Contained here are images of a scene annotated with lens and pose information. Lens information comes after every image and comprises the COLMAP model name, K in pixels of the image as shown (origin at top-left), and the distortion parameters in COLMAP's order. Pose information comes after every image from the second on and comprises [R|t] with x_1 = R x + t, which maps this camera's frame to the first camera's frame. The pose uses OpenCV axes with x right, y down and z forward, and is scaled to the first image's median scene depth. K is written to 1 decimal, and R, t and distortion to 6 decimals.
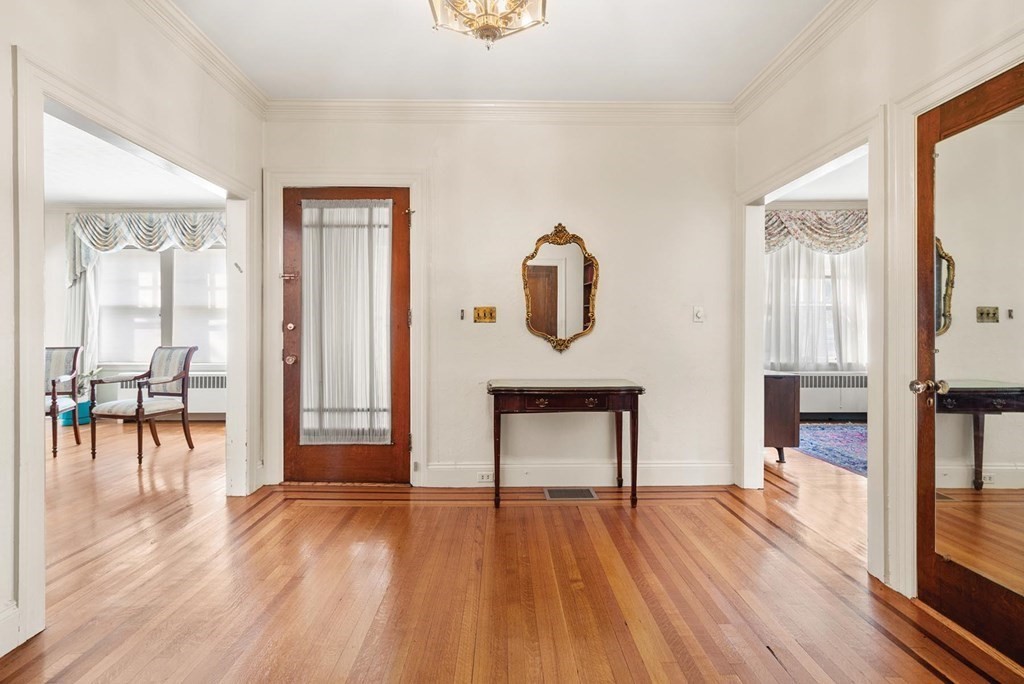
lens RADIAL K [[492.3, 0, 508.7], [0, 492.3, 331.4], [0, 0, 1]] dist [0.005175, 0.000619]
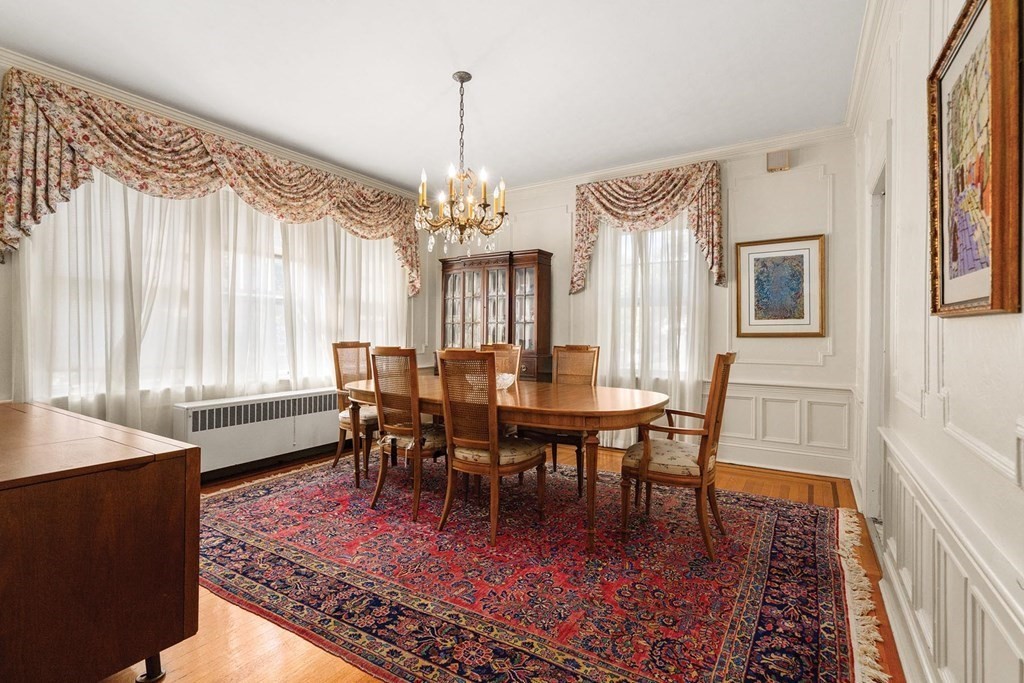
lens RADIAL K [[473.9, 0, 509.3], [0, 473.9, 335.4], [0, 0, 1]] dist [-0.000398, -0.000053]
pose [[0.522582, 0.004035, 0.852579, 0.258027], [-0.001596, 0.999992, -0.003754, 0.002723], [-0.852587, 0.000601, 0.522585, 0.388157]]
